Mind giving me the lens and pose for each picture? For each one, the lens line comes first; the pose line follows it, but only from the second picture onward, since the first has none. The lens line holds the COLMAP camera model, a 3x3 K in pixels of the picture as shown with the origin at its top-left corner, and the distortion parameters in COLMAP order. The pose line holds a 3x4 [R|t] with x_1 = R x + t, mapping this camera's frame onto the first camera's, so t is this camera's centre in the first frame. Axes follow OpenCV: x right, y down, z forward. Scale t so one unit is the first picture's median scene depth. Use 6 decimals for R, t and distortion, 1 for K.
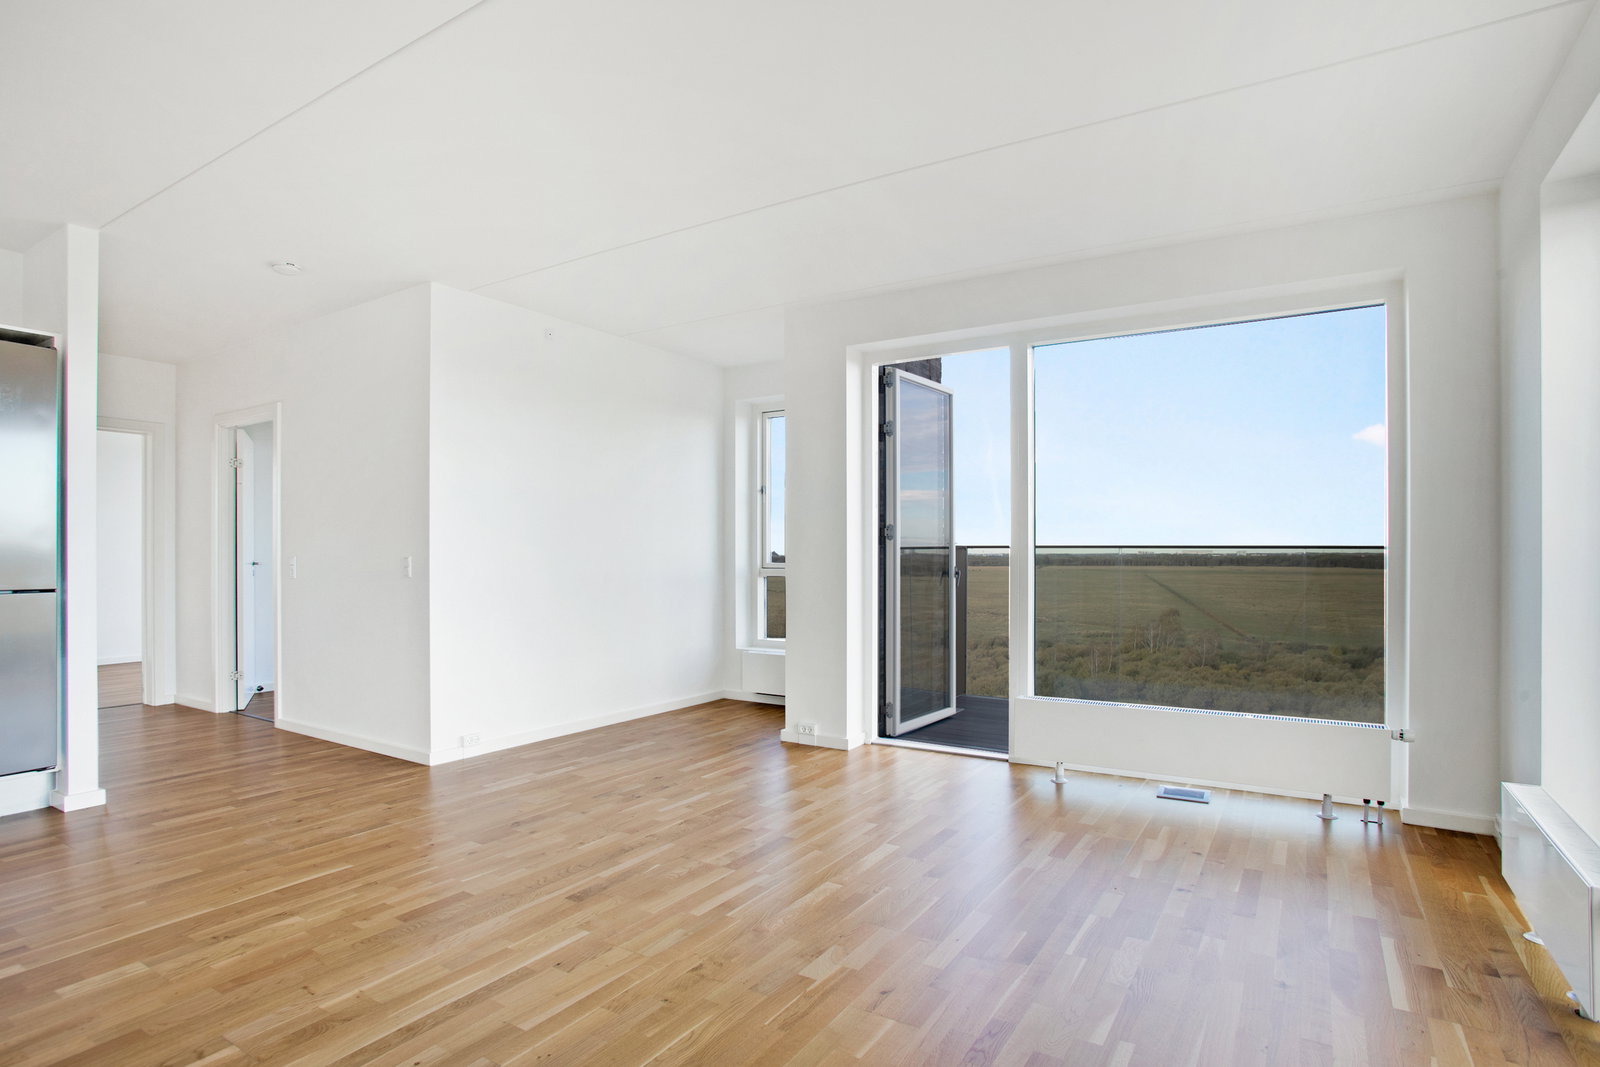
lens RADIAL K [[829.3, 0, 801.9], [0, 829.3, 545.1], [0, 0, 1]] dist [-0.090095, 0.039271]
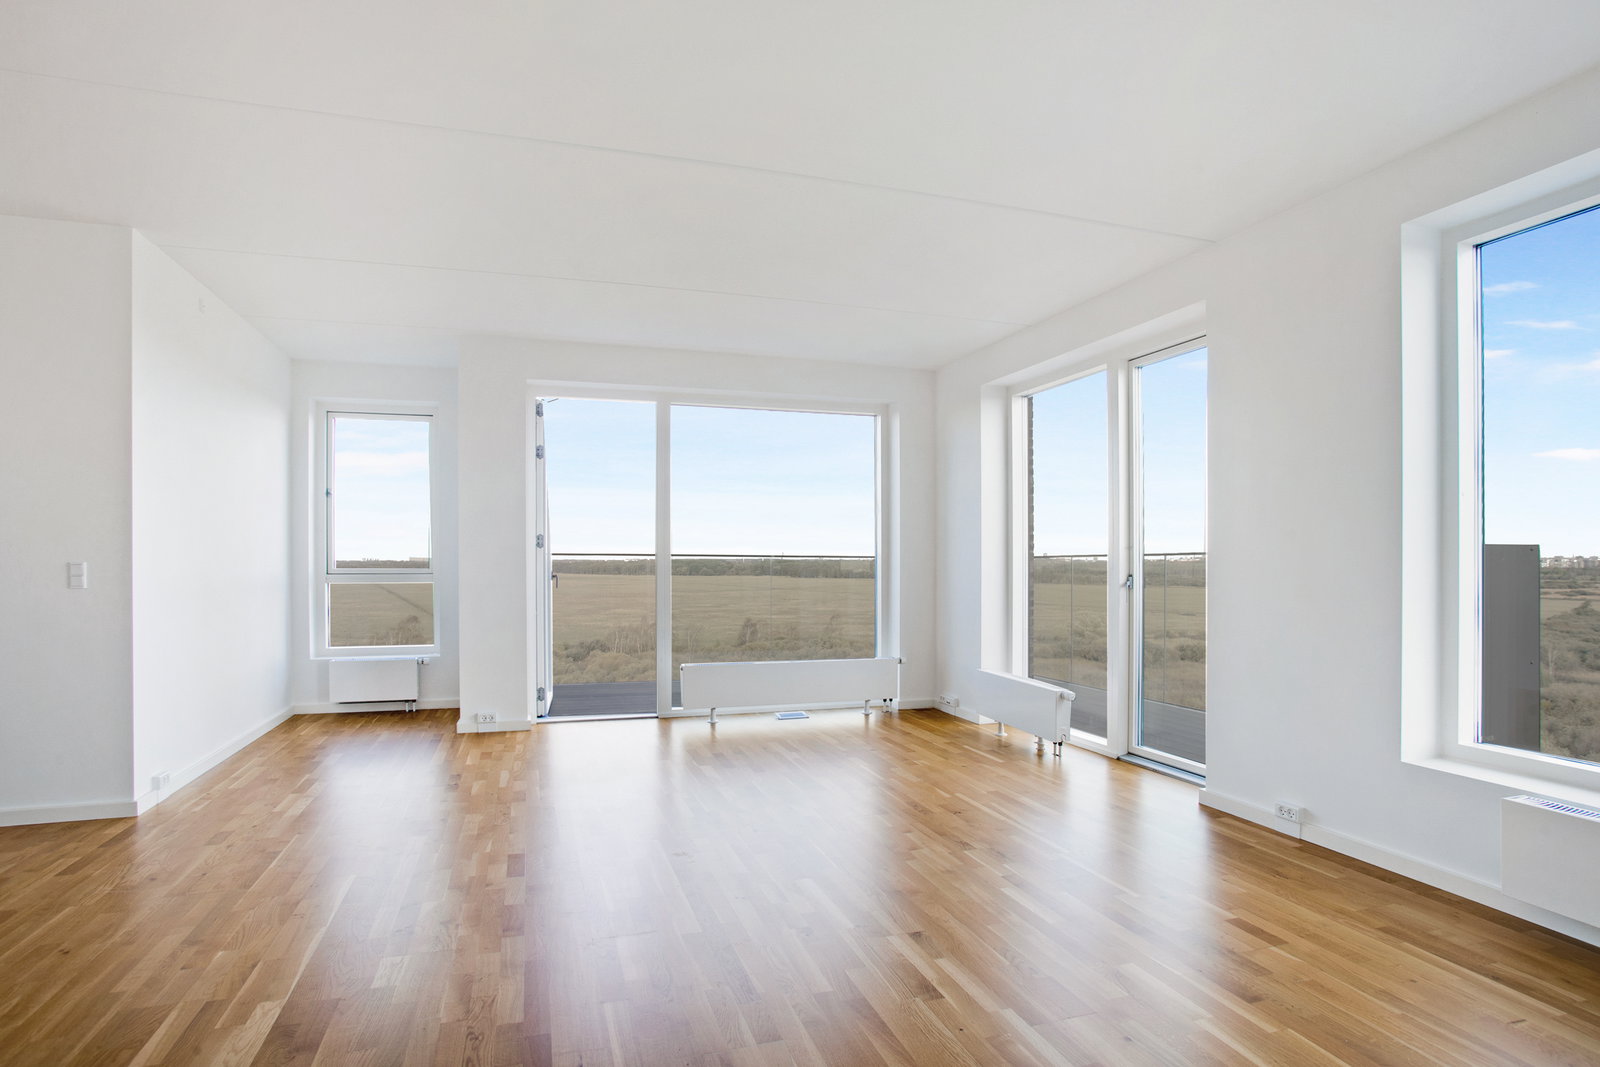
lens RADIAL K [[829.3, 0, 801.9], [0, 829.3, 545.1], [0, 0, 1]] dist [-0.090095, 0.039271]
pose [[0.658395, 0.010986, 0.752592, -0.776297], [-0.004650, 0.999934, -0.010529, 0.001386], [-0.752658, 0.003433, 0.658403, -0.053011]]
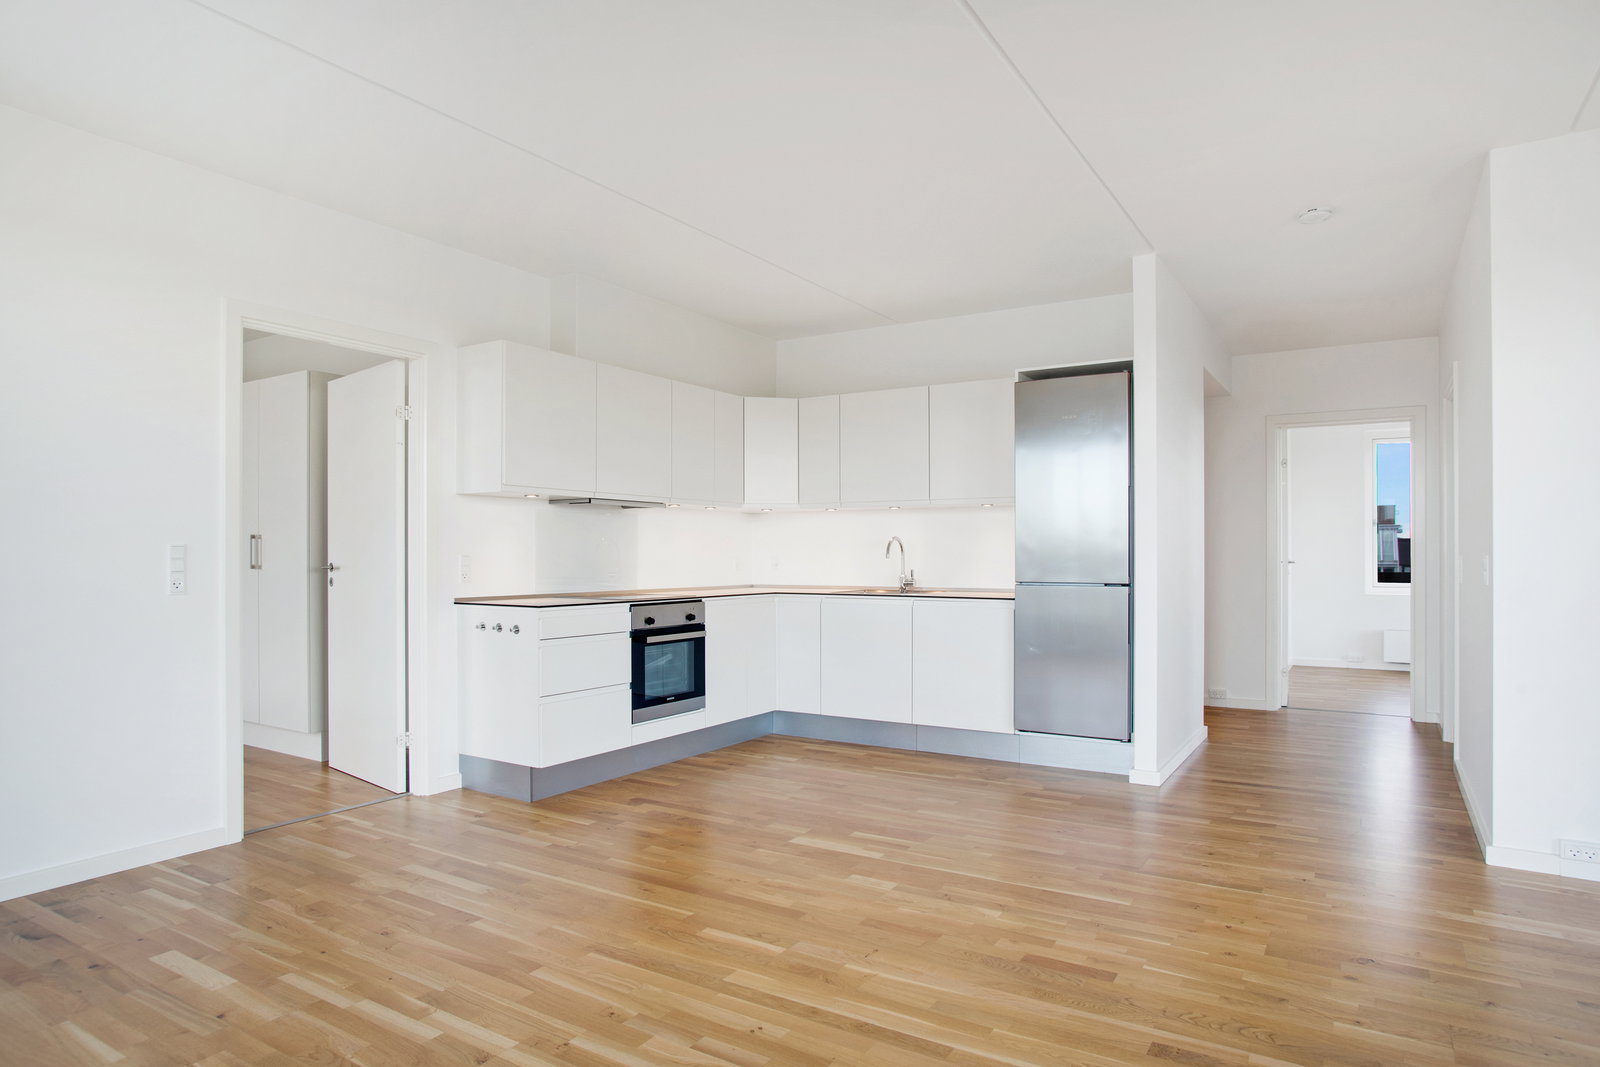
lens RADIAL K [[938.3, 0, 800.0], [0, 938.3, 533.5], [0, 0, 1]] dist [-0.002591, -0.000034]
pose [[-0.000769, -0.021061, -0.999778, 0.402450], [0.020358, 0.999571, -0.021072, 0.002914], [0.999792, -0.020369, -0.000340, 0.531453]]
